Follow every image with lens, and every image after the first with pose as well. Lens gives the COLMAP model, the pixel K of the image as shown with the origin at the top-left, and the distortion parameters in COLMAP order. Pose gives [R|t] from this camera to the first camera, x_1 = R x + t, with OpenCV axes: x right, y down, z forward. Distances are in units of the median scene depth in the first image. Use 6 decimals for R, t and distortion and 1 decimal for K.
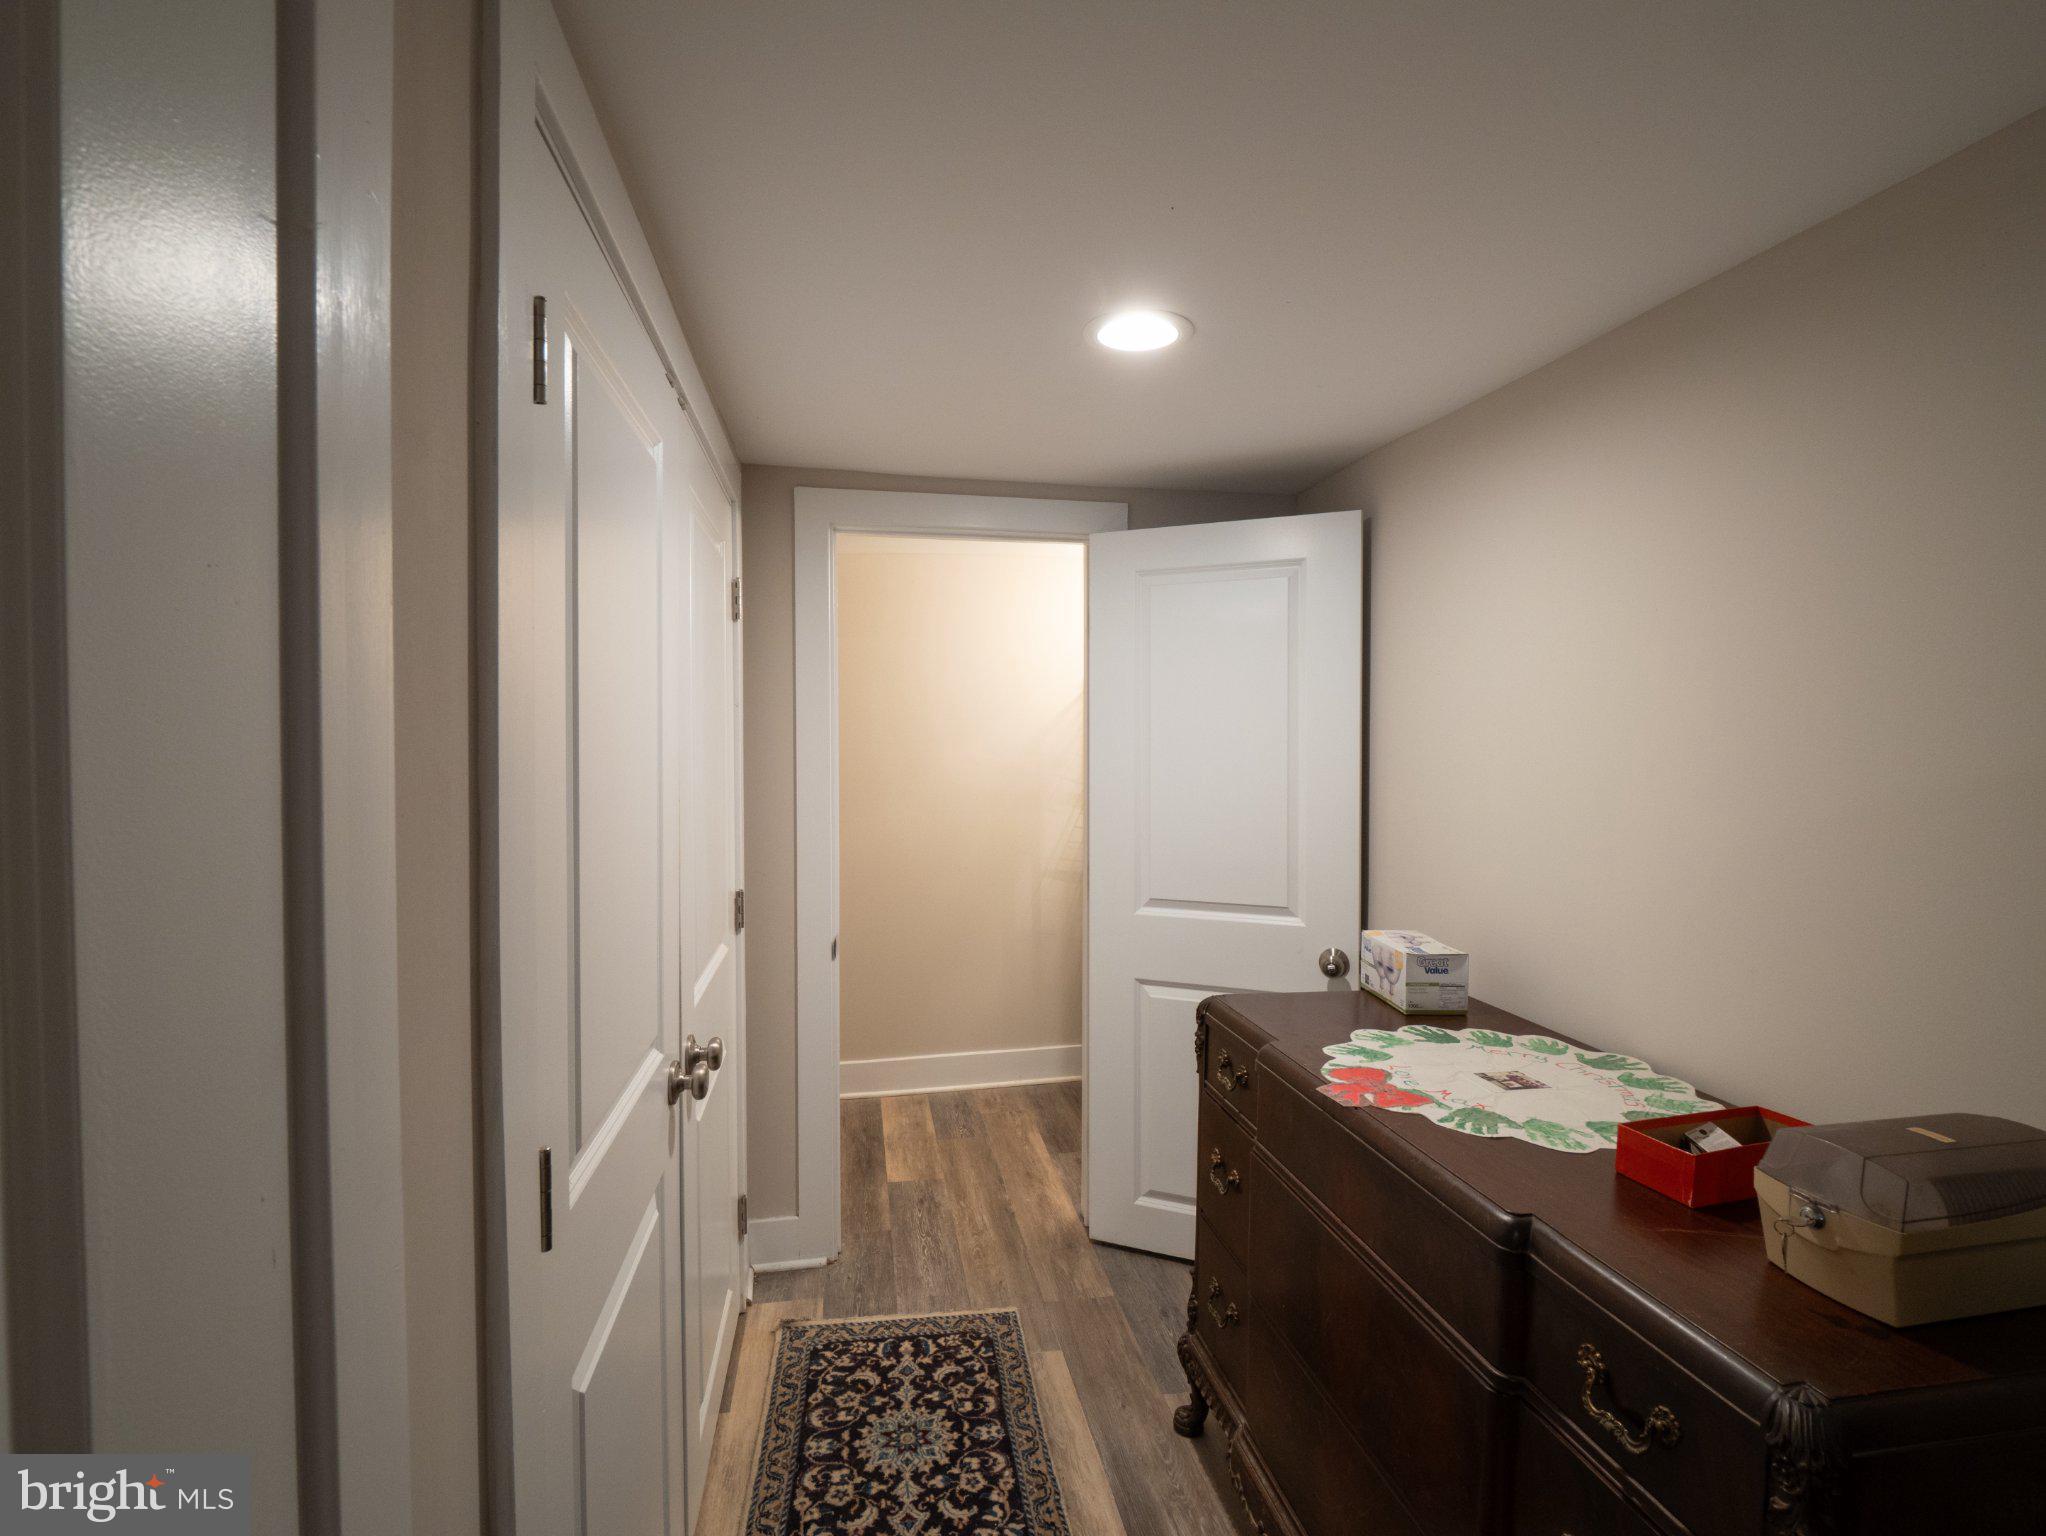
lens RADIAL K [[988.4, 0, 1012.1], [0, 988.4, 759.7], [0, 0, 1]] dist [-0.009151, 0.002345]
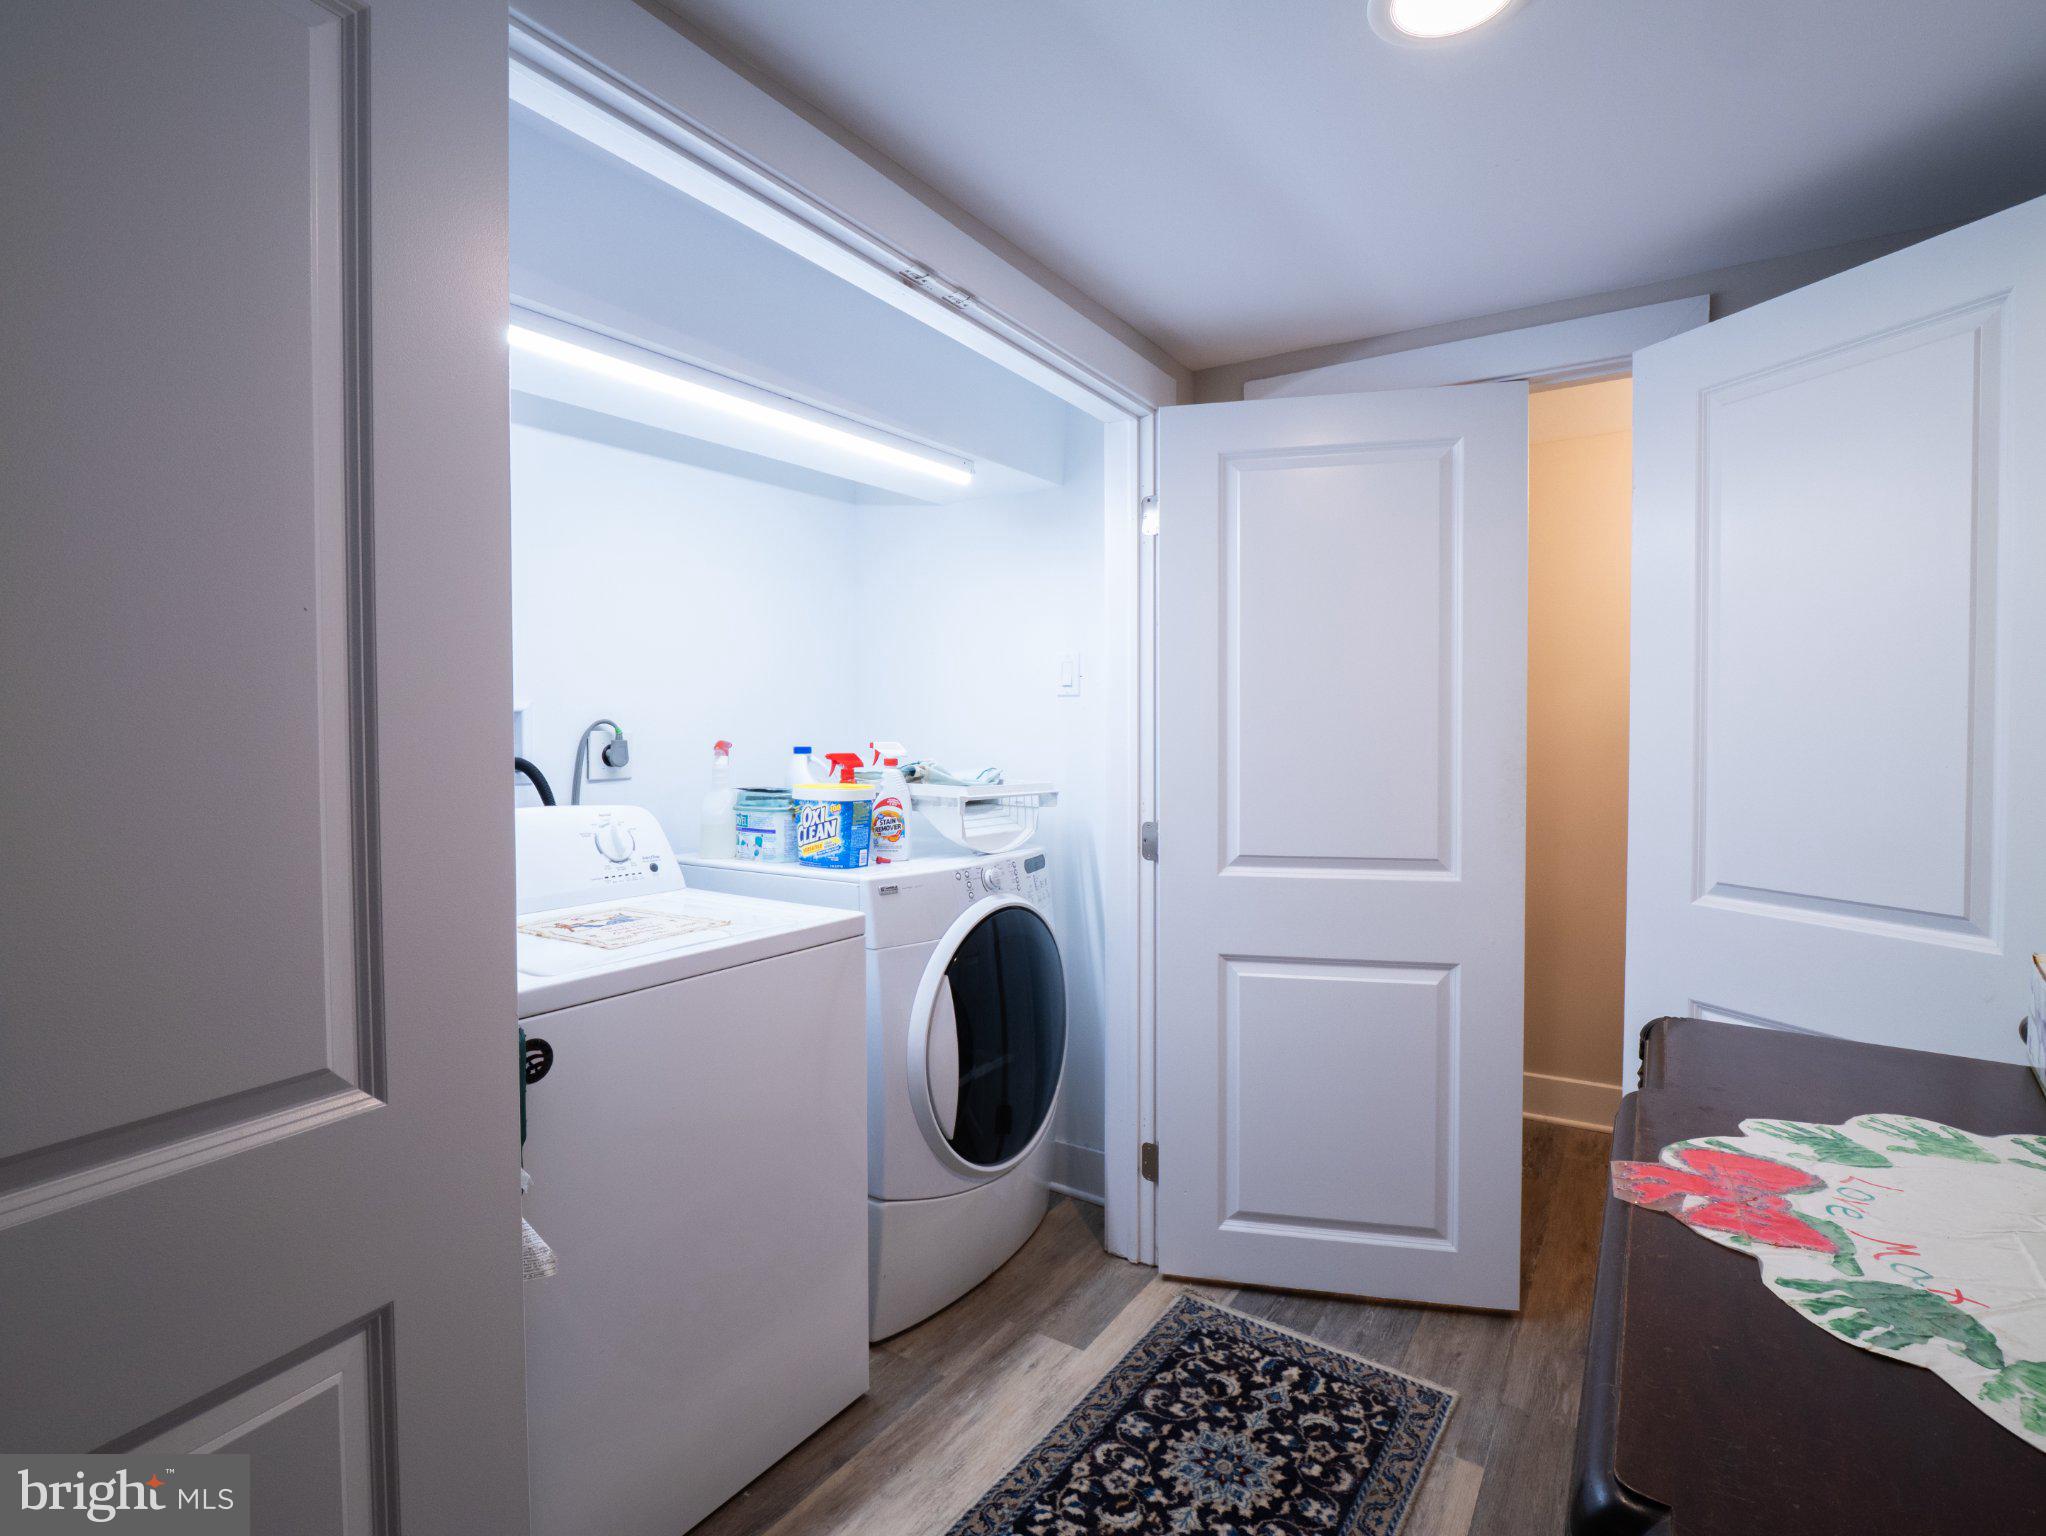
lens RADIAL K [[988.4, 0, 1027.9], [0, 988.4, 762.4], [0, 0, 1]] dist [-0.009151, 0.002345]
pose [[0.736084, 0.025377, -0.676414, 0.314670], [-0.016659, 0.999673, 0.019376, 0.071939], [0.676685, -0.002994, 0.736267, 0.261125]]
